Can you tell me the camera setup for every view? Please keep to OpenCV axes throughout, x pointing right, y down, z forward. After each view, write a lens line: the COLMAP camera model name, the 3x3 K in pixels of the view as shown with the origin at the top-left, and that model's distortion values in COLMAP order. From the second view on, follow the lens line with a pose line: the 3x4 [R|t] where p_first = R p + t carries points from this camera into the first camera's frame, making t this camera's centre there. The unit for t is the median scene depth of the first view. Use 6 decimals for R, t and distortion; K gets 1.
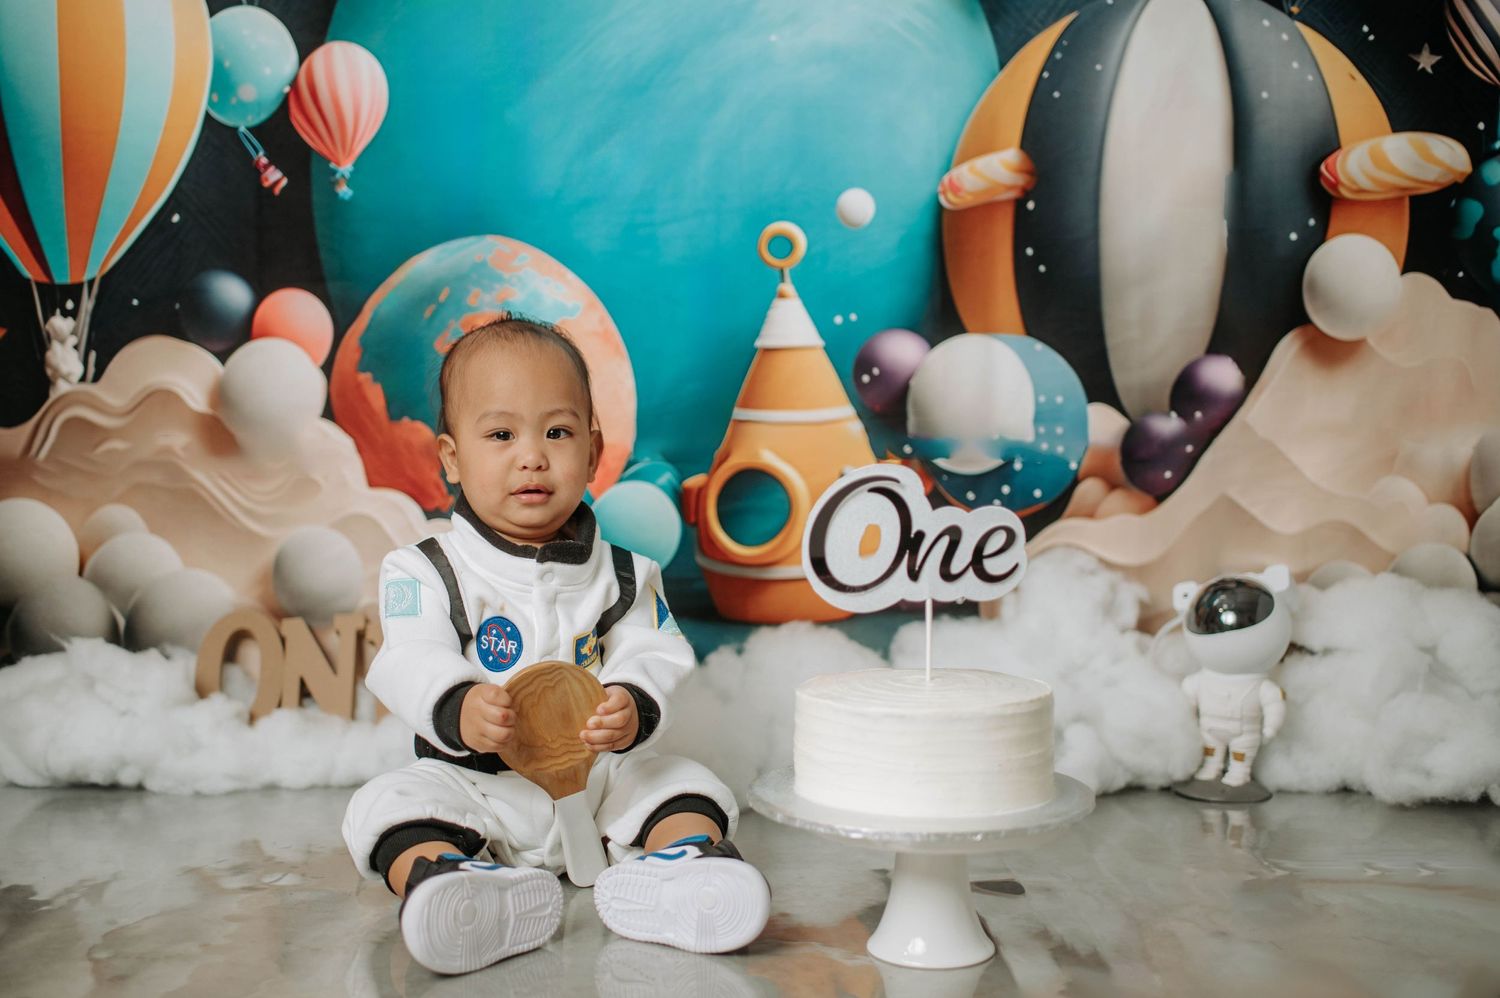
lens RADIAL K [[1659.6, 0, 719.4], [0, 1659.6, 521.6], [0, 0, 1]] dist [-0.077422, 0.000000]
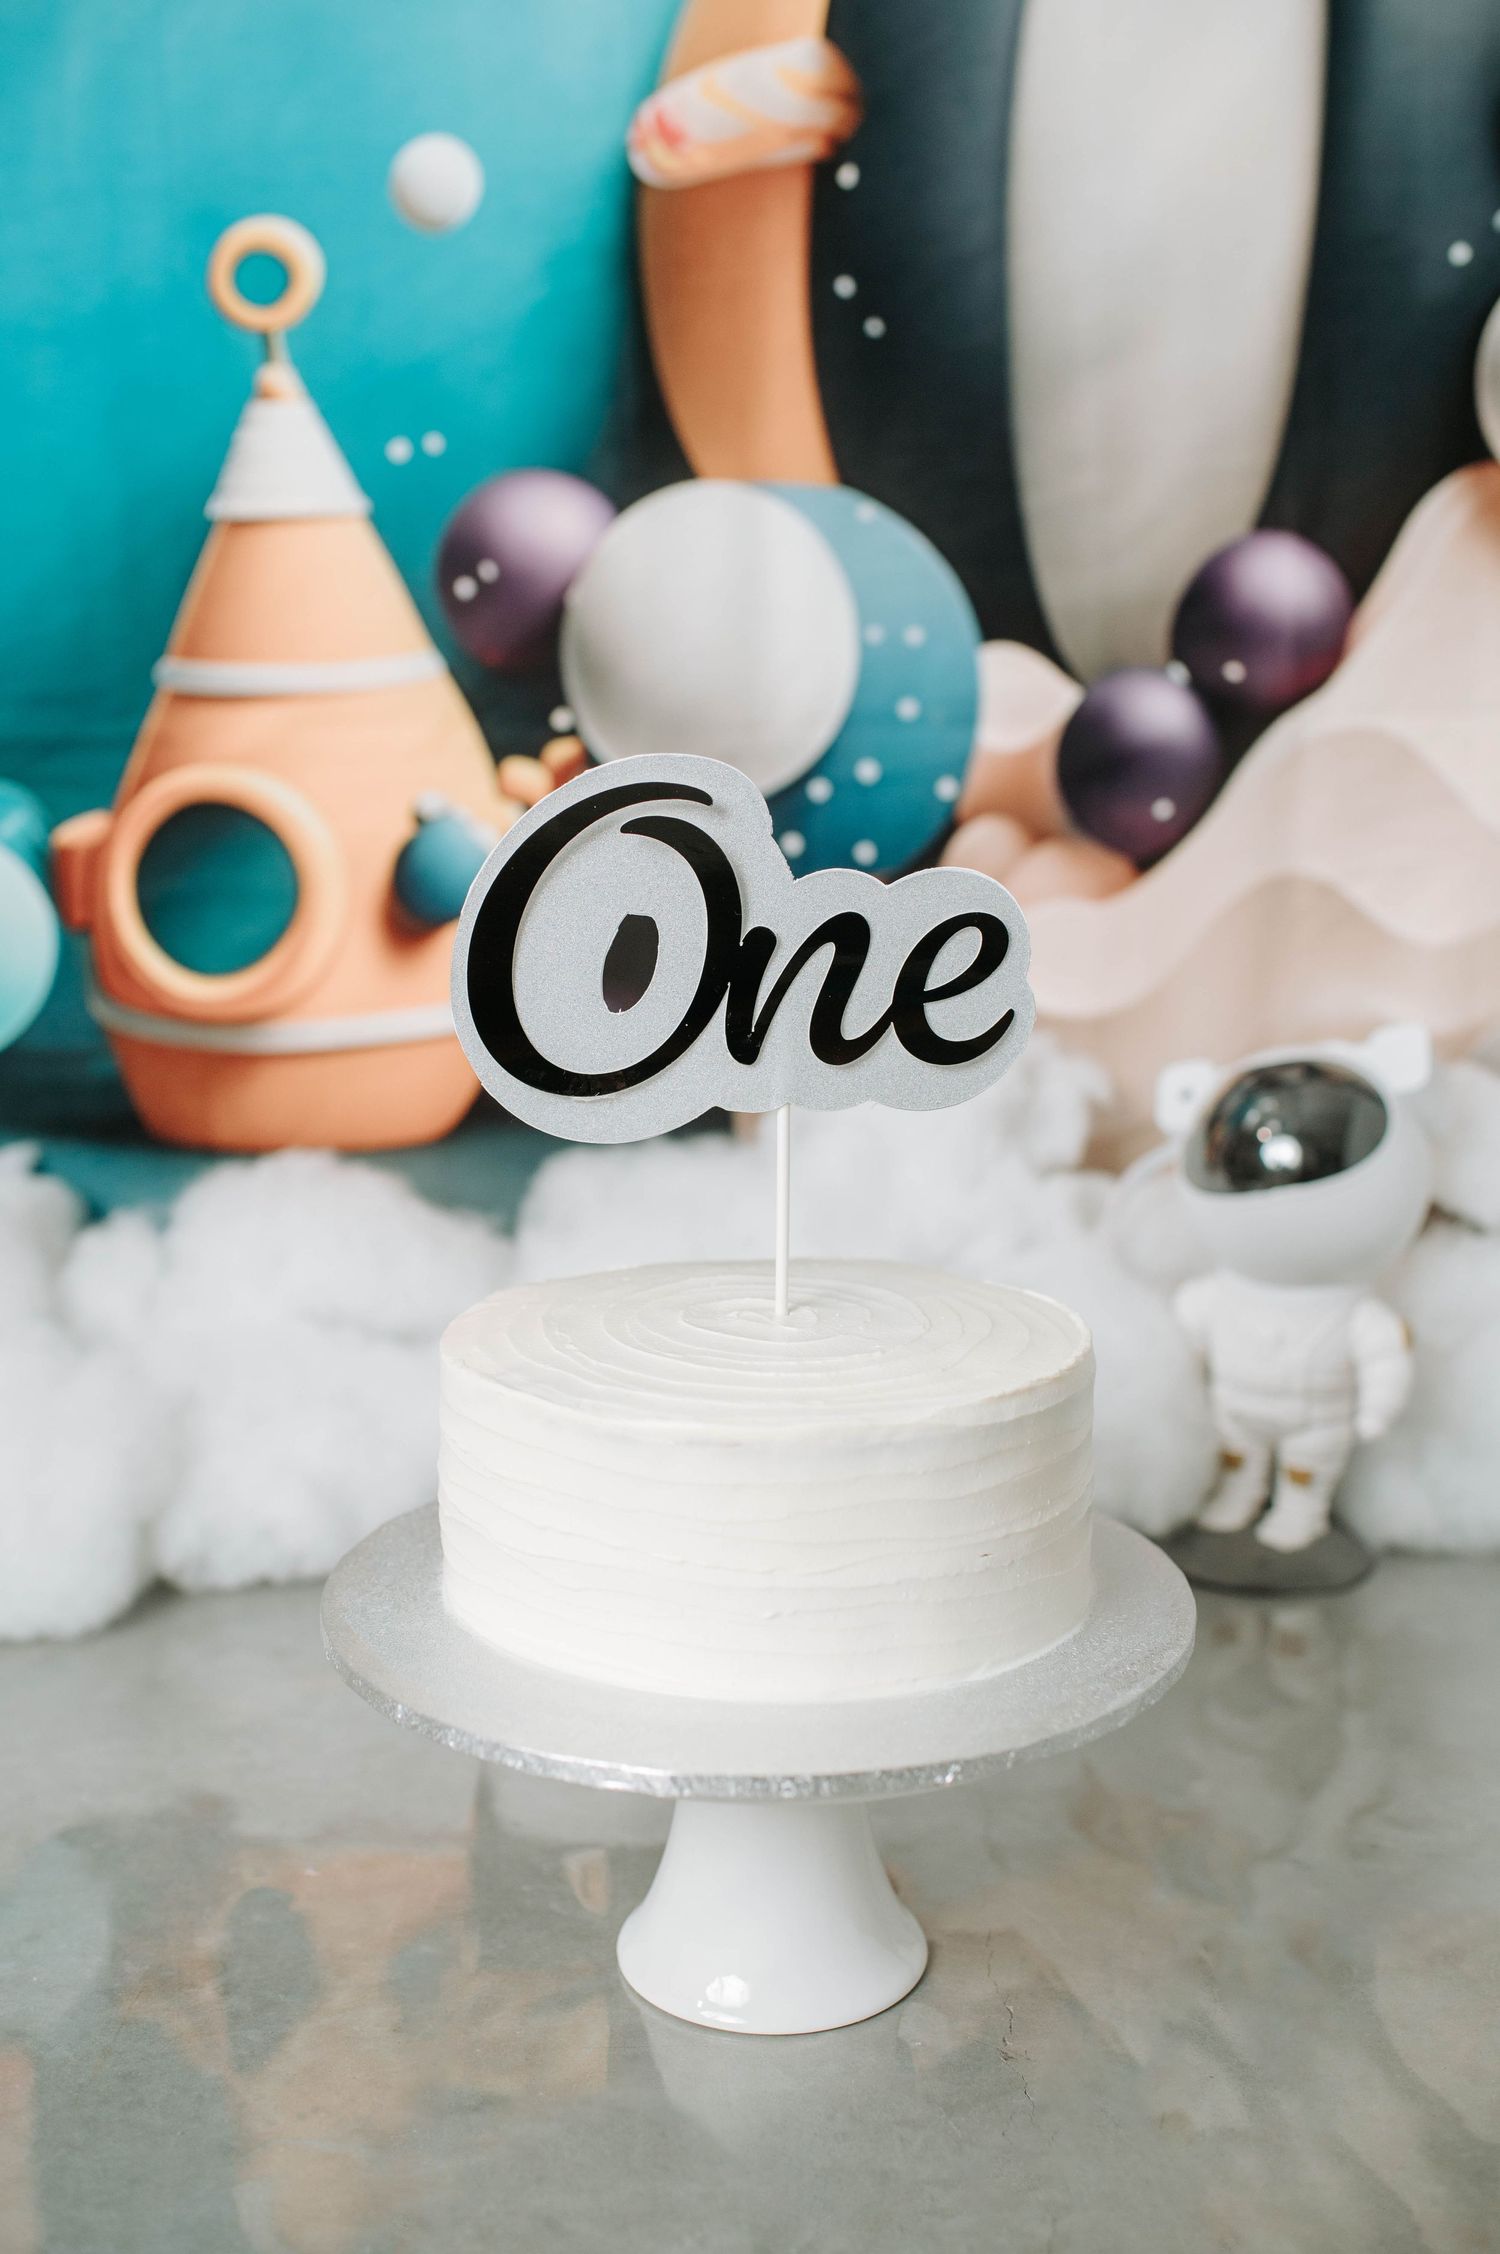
lens RADIAL K [[2340.8, 0, 697.1], [0, 2340.8, 1179.2], [0, 0, 1]] dist [-0.074779, 0.000000]
pose [[0.999692, -0.008316, 0.023362, 0.133415], [0.005583, 0.993380, 0.114737, -0.002428], [-0.024162, -0.114571, 0.993121, 0.378005]]
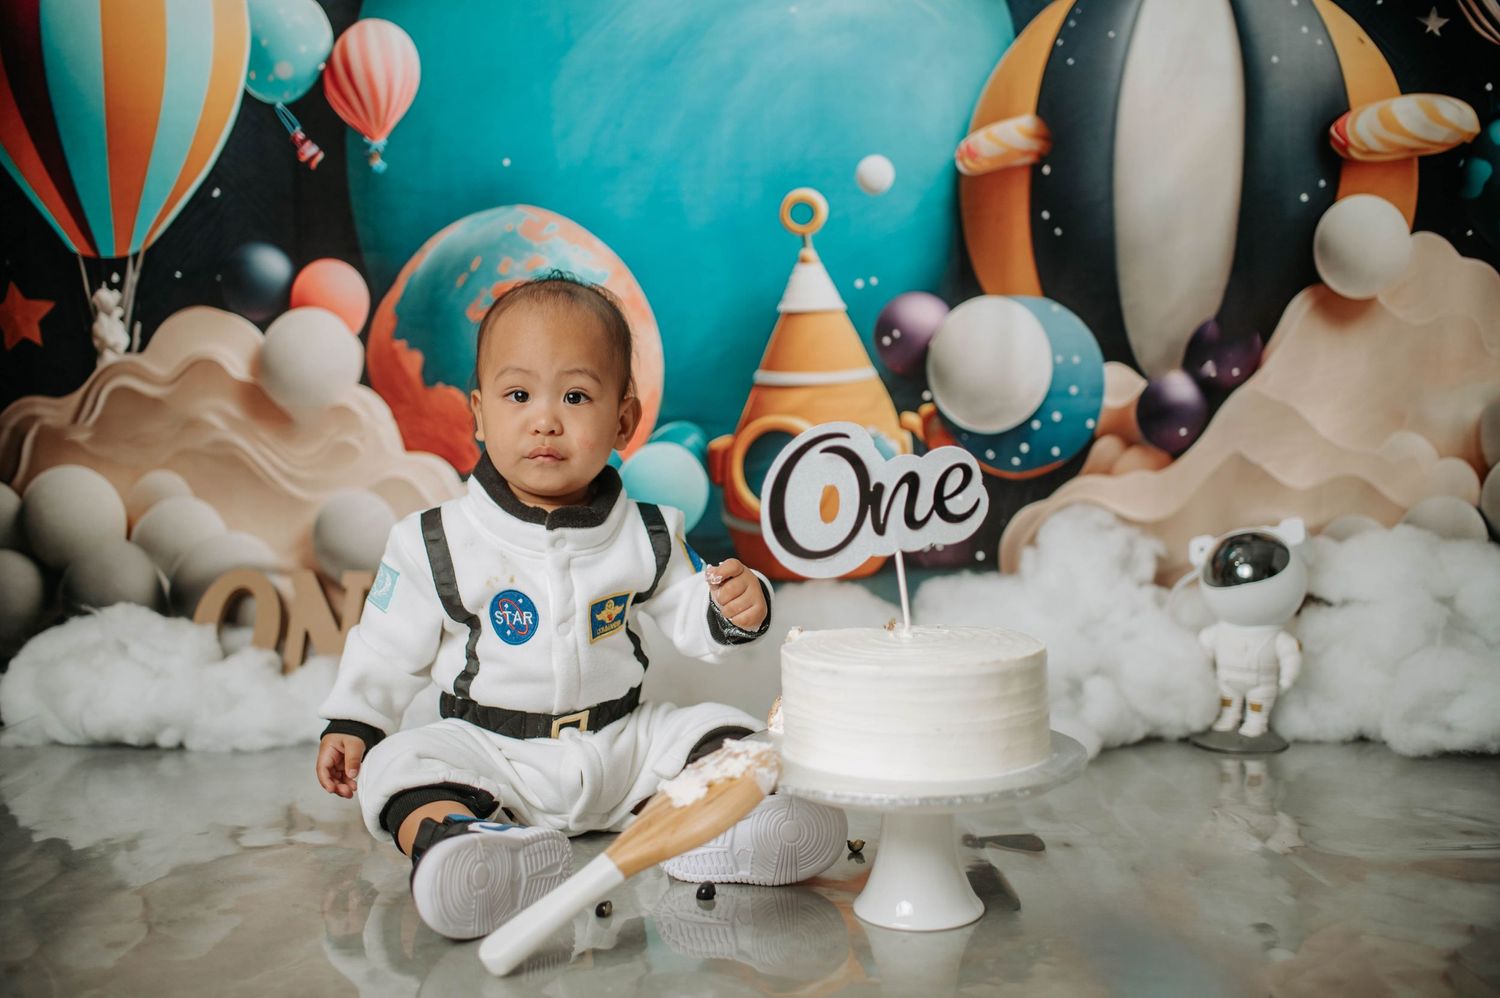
lens RADIAL K [[1557.8, 0, 734.0], [0, 1557.8, 485.9], [0, 0, 1]] dist [-0.074779, 0.000000]
pose [[0.999792, -0.009037, -0.018278, 0.010747], [0.009050, 0.999959, 0.000633, 0.002043], [0.018272, -0.000798, 0.999833, 0.036039]]
